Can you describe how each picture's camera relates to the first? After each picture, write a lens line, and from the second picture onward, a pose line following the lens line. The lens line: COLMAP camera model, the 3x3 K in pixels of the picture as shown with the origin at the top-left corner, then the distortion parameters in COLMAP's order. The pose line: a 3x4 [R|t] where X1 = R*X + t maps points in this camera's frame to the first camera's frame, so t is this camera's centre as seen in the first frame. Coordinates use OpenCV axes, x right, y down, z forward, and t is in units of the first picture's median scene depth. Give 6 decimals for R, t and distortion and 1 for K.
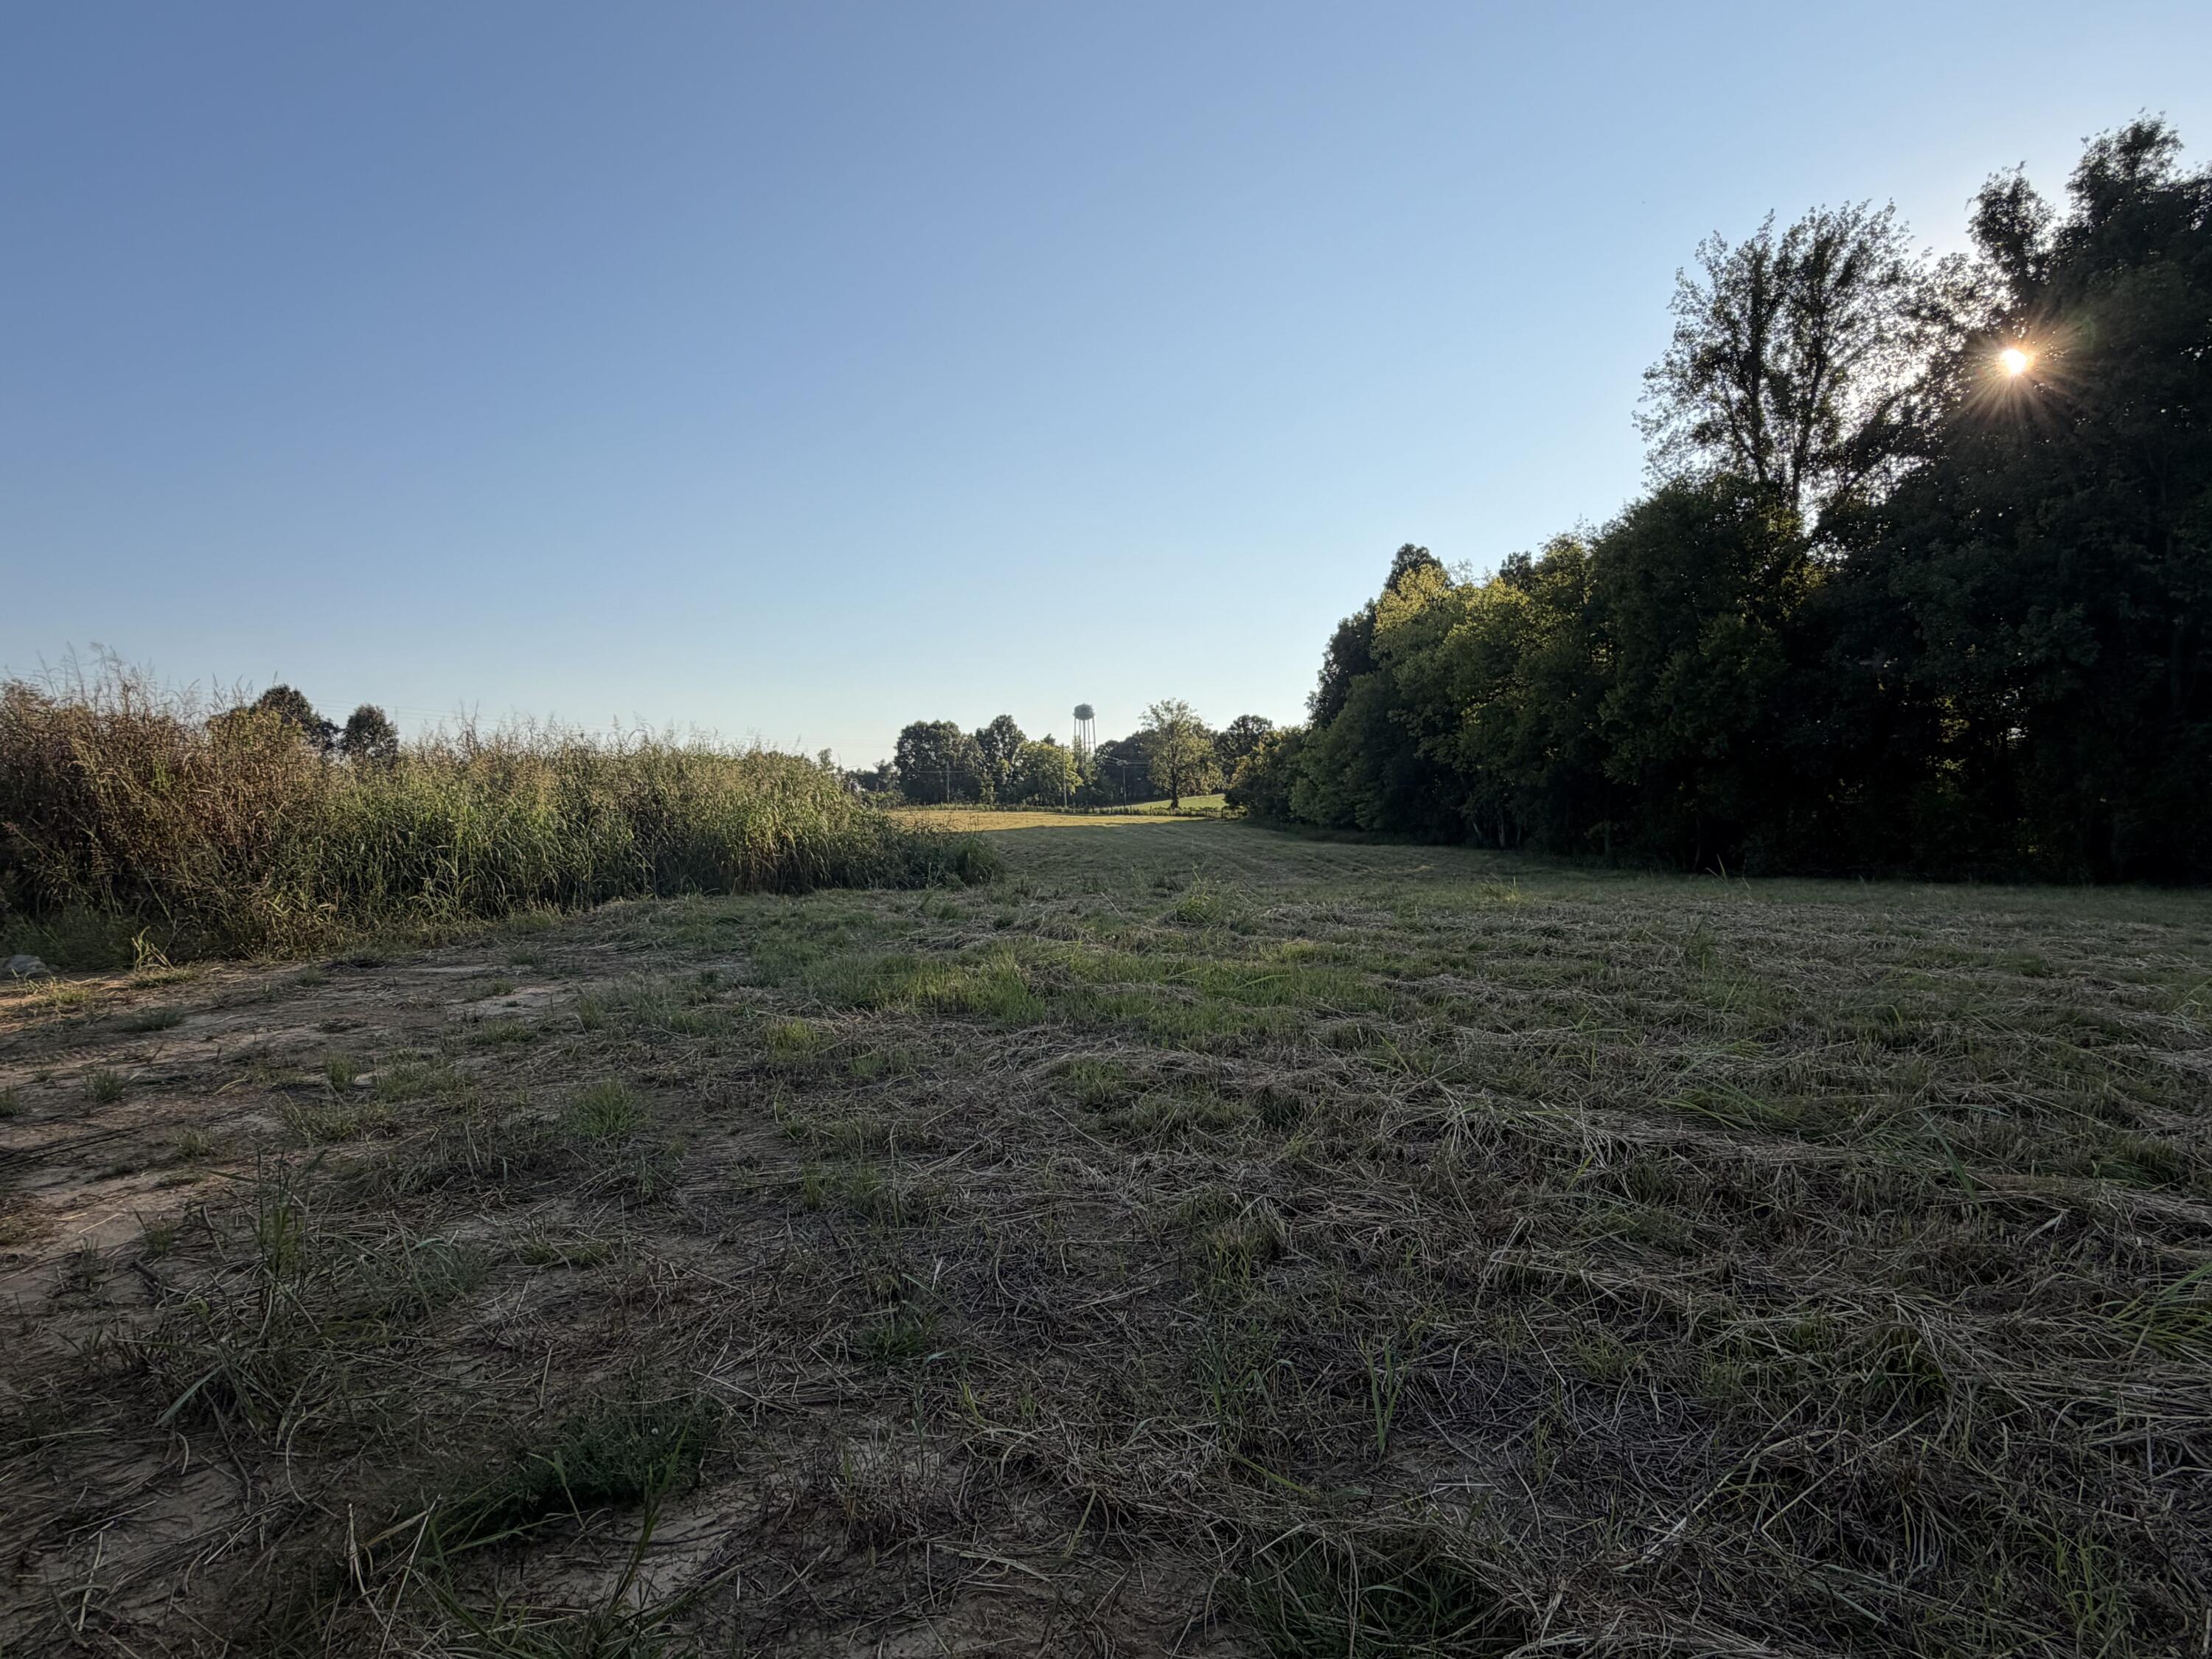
lens RADIAL K [[1157.8, 0, 1103.6], [0, 1157.8, 818.7], [0, 0, 1]] dist [-0.000313, 0.000089]
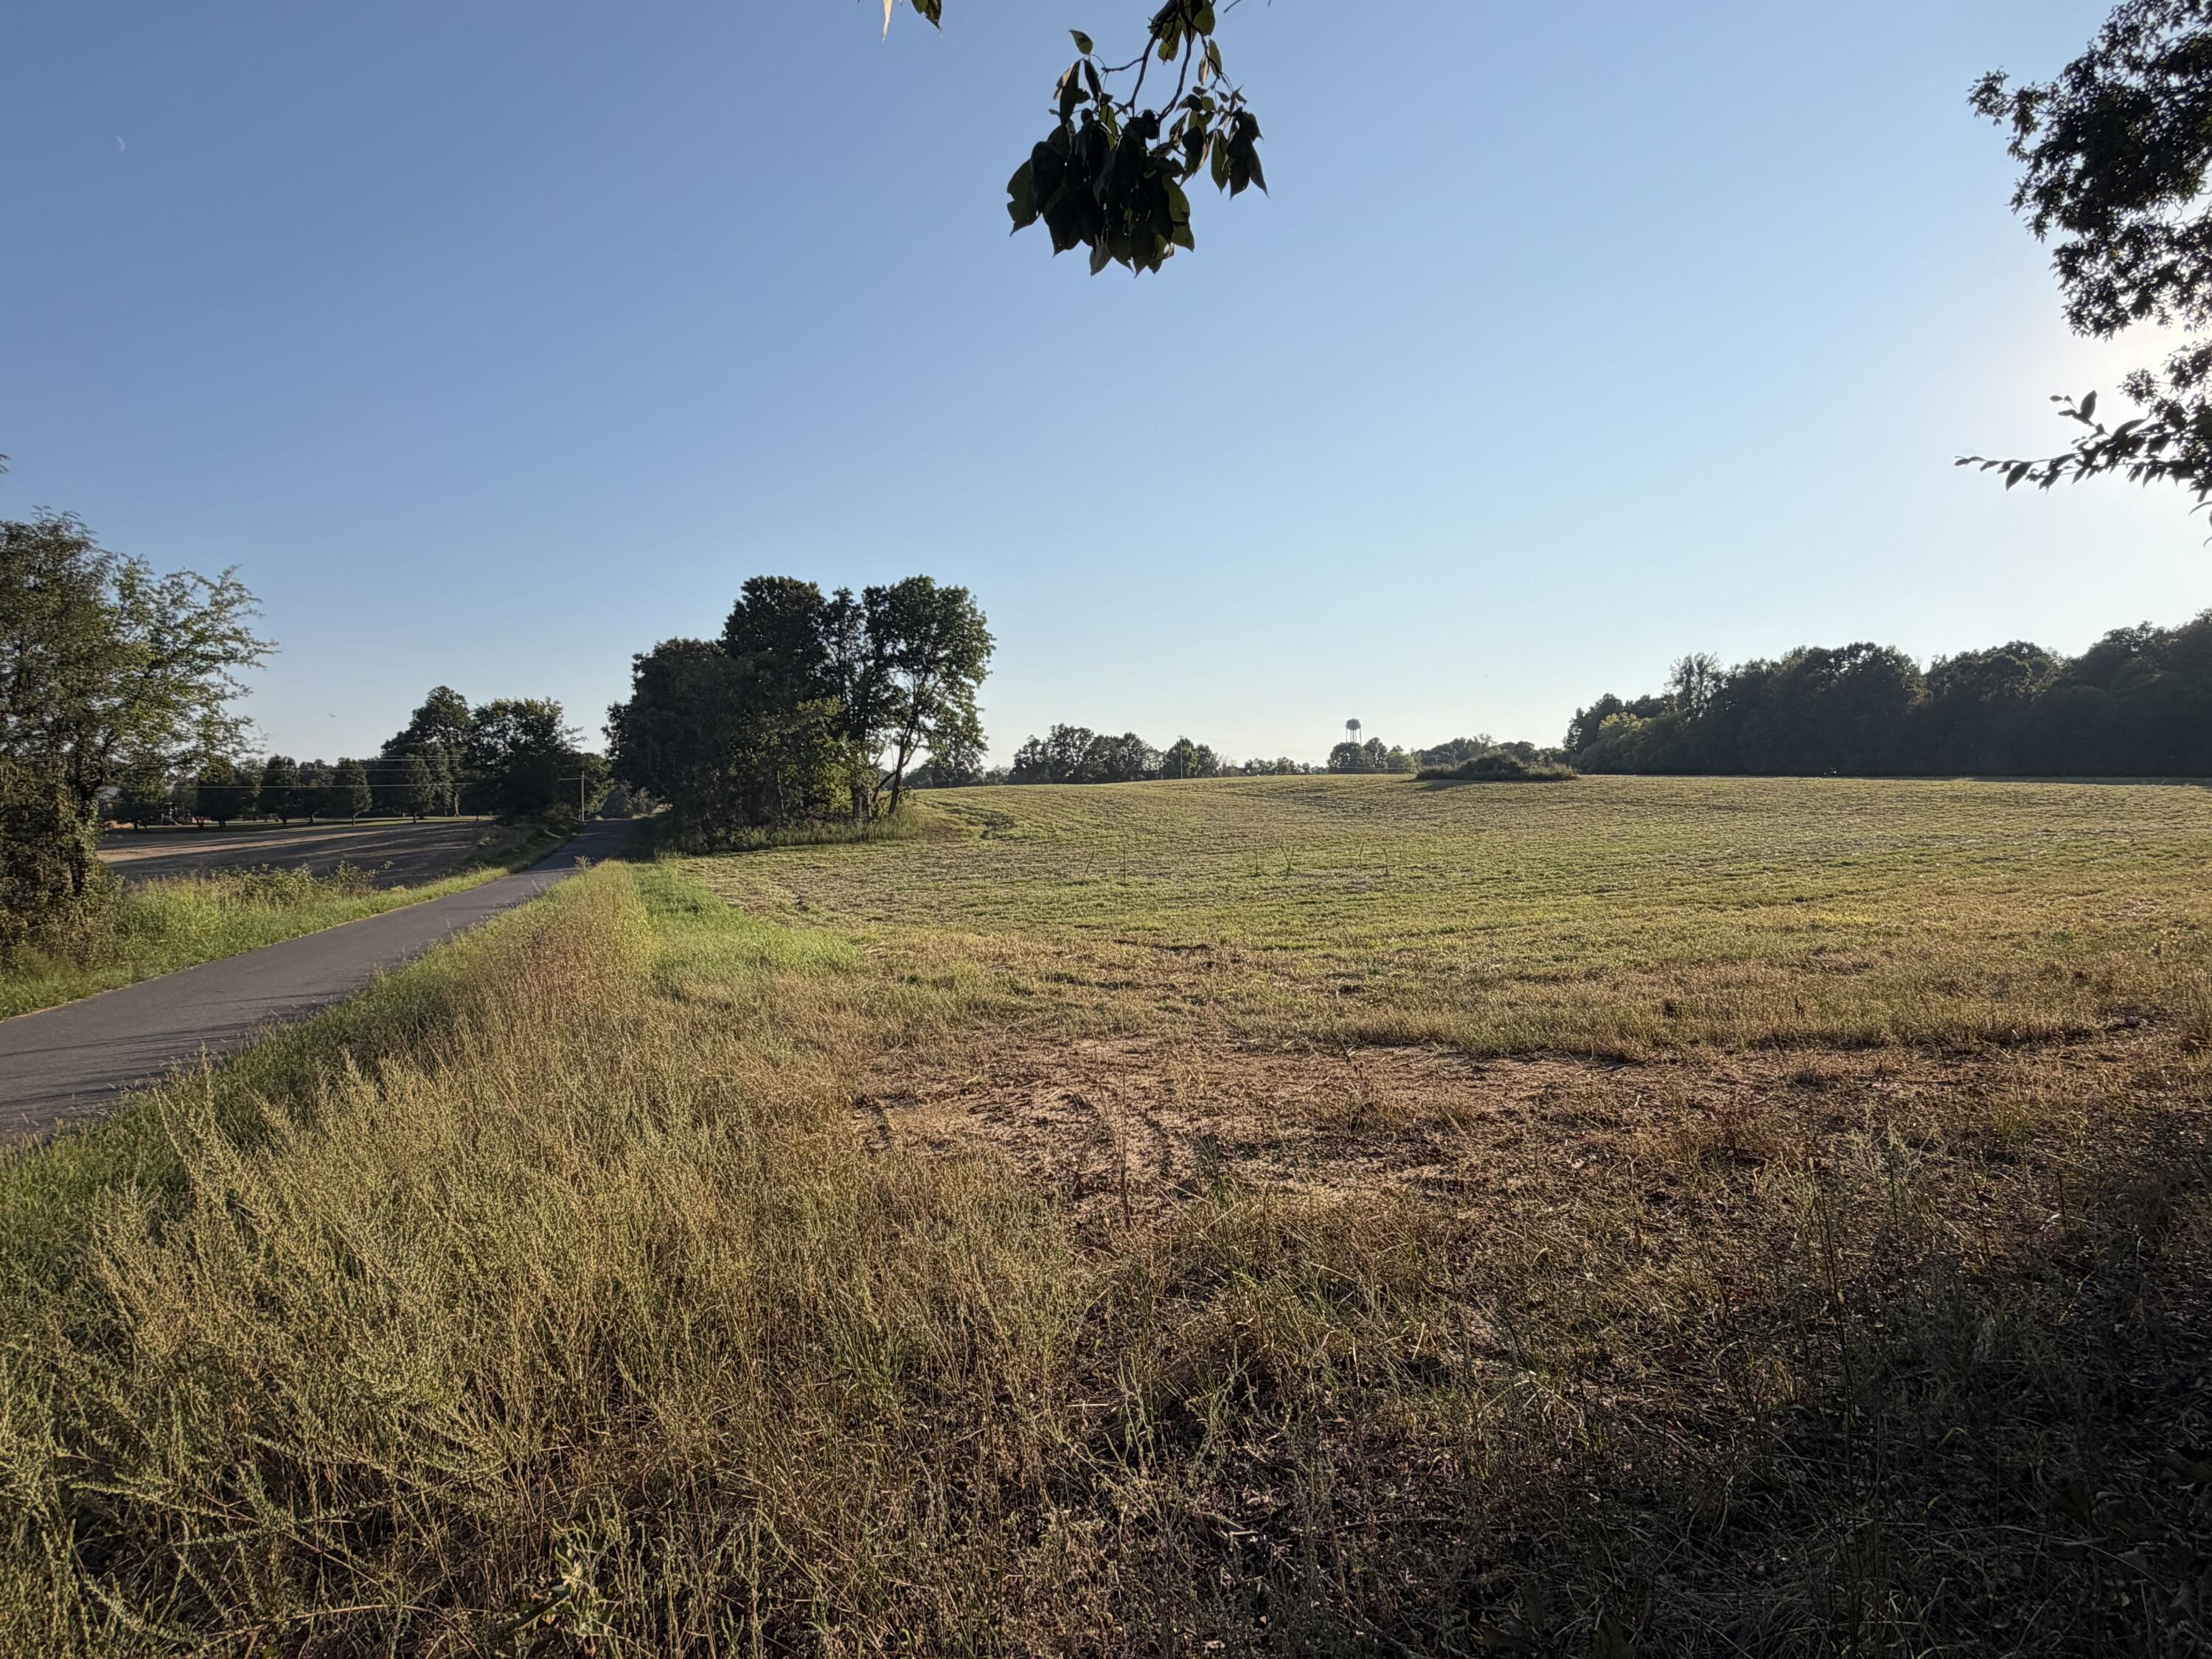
lens RADIAL K [[1157.8, 0, 1111.0], [0, 1157.8, 817.9], [0, 0, 1]] dist [-0.000313, 0.000089]
pose [[0.992613, 0.004795, -0.121225, -0.417819], [-0.003846, 0.999960, 0.008061, 0.045412], [0.121259, -0.007535, 0.992592, -1.385493]]
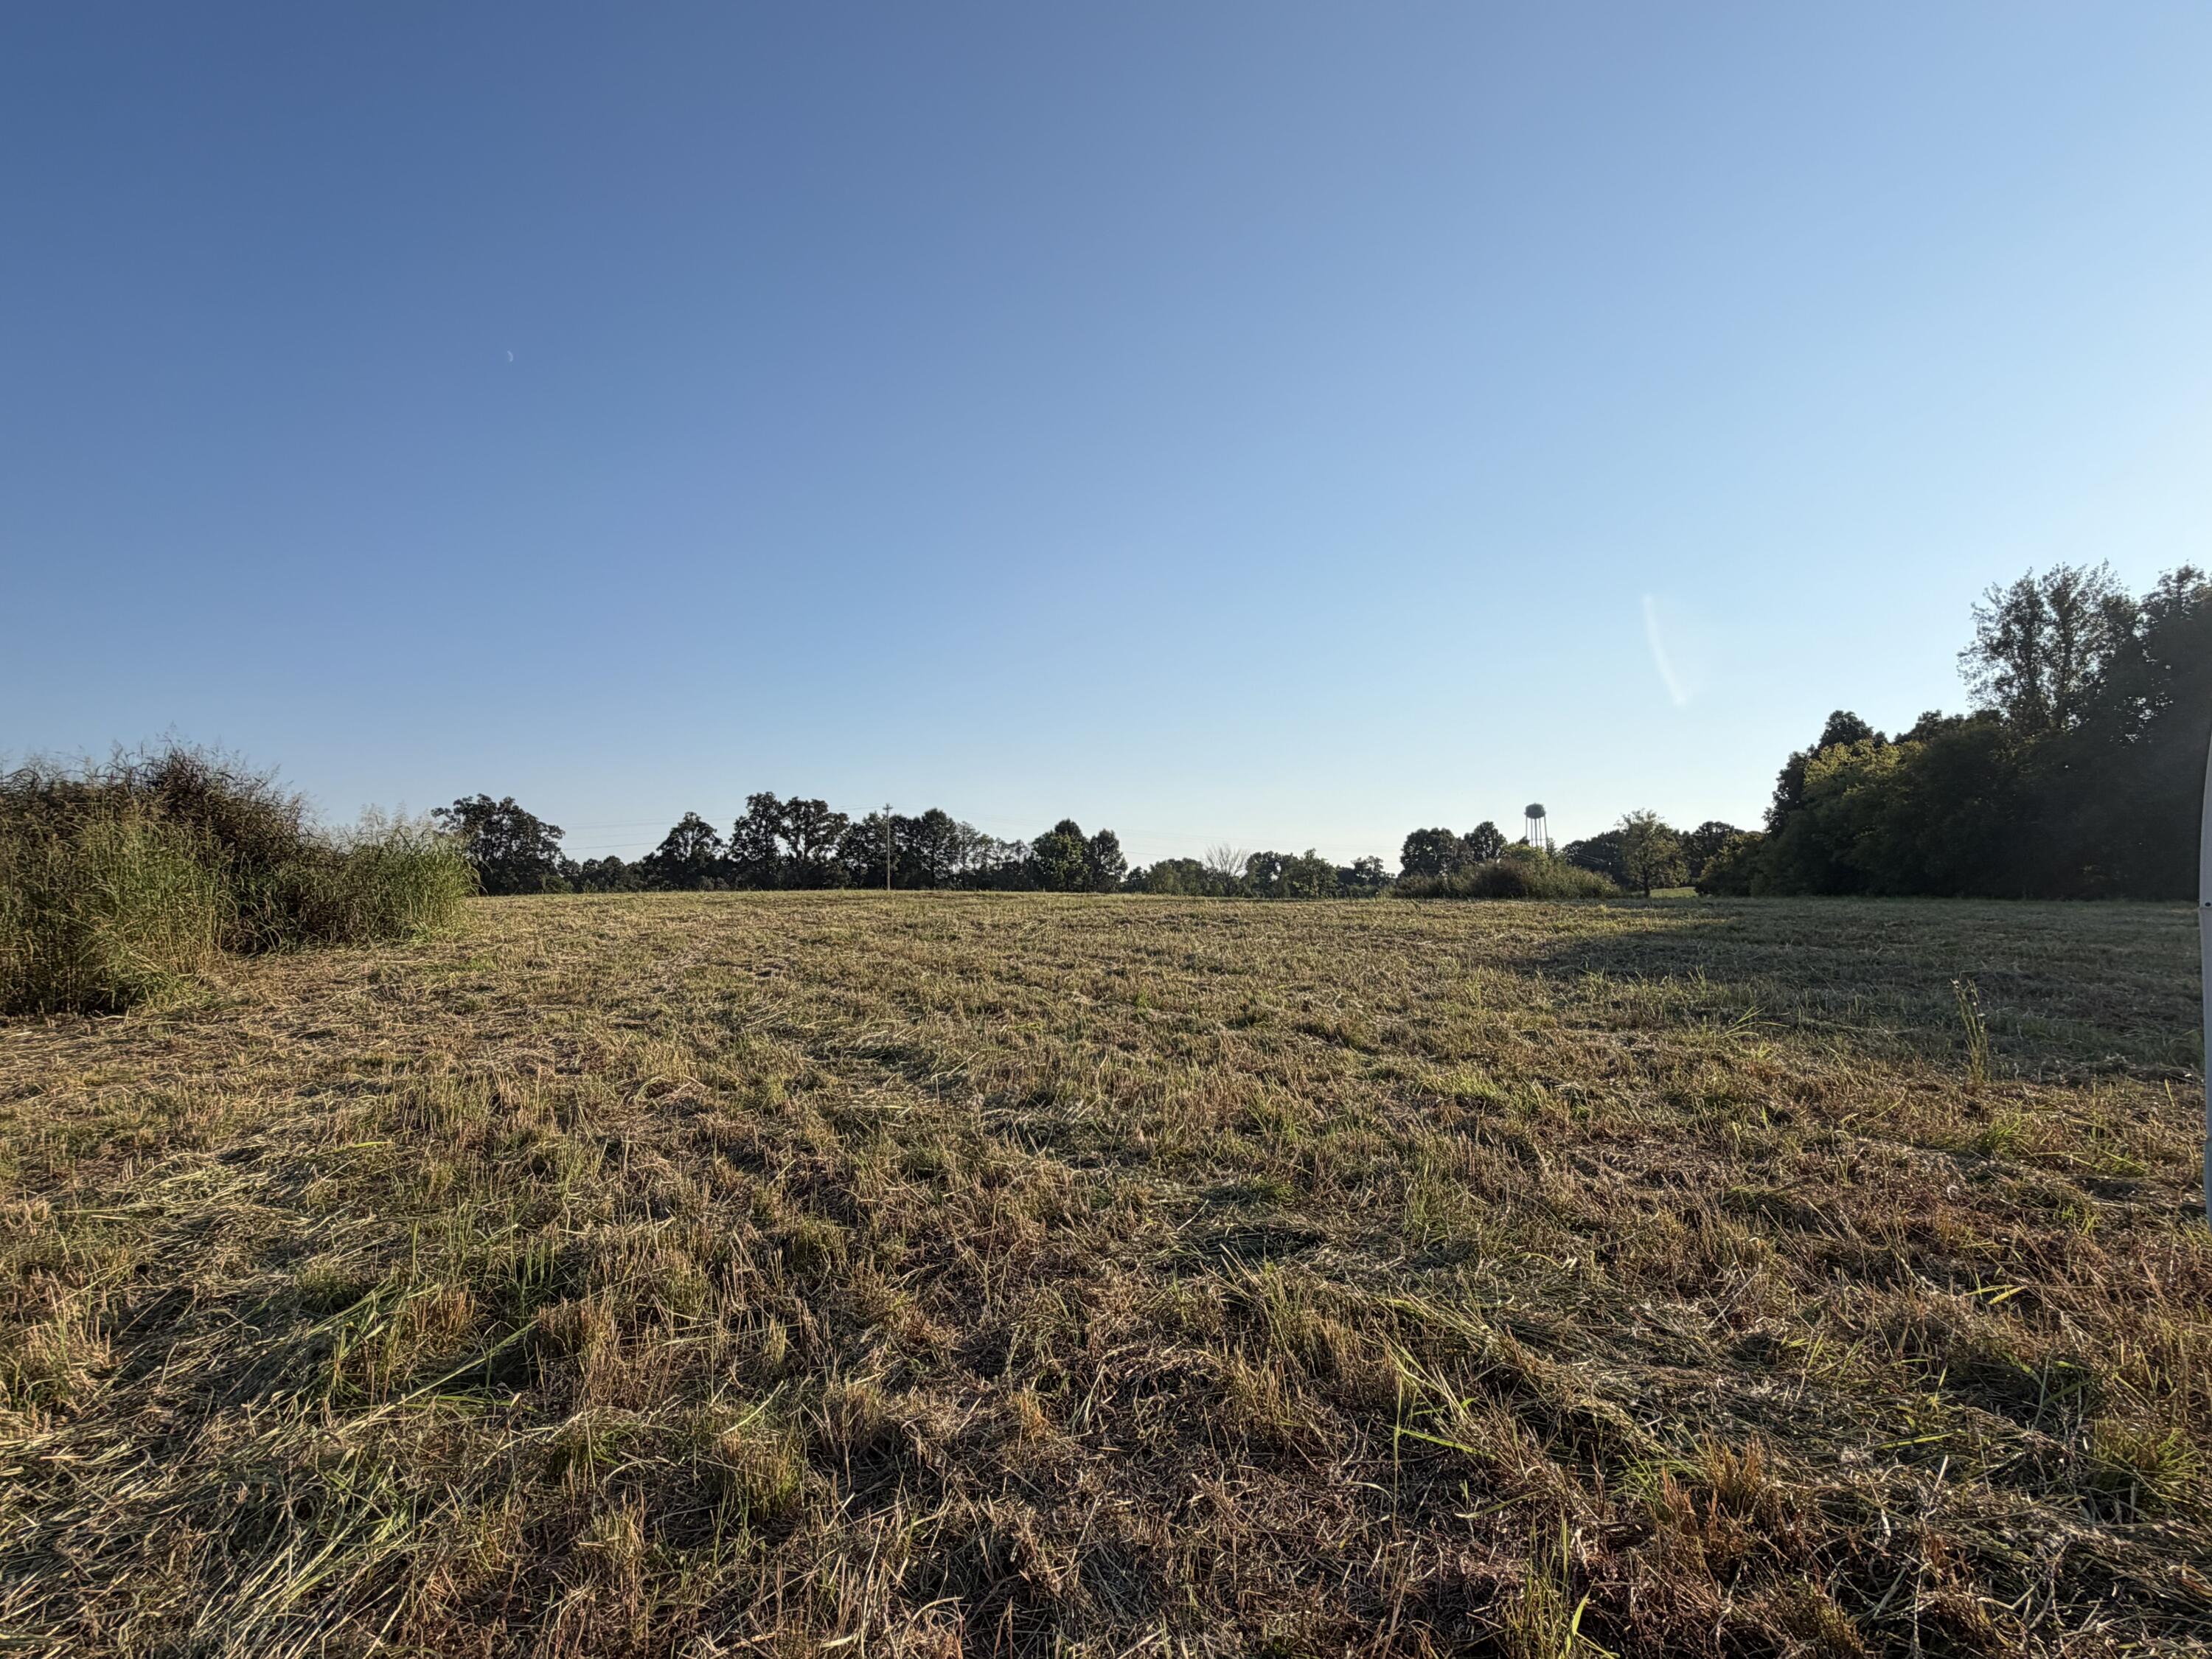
lens RADIAL K [[1157.8, 0, 1117.5], [0, 1157.8, 834.8], [0, 0, 1]] dist [-0.000313, 0.000089]
pose [[0.941073, -0.012712, -0.337963, -0.060373], [-0.010227, 0.997767, -0.066006, 0.013120], [0.338047, 0.065573, 0.938842, -0.409541]]
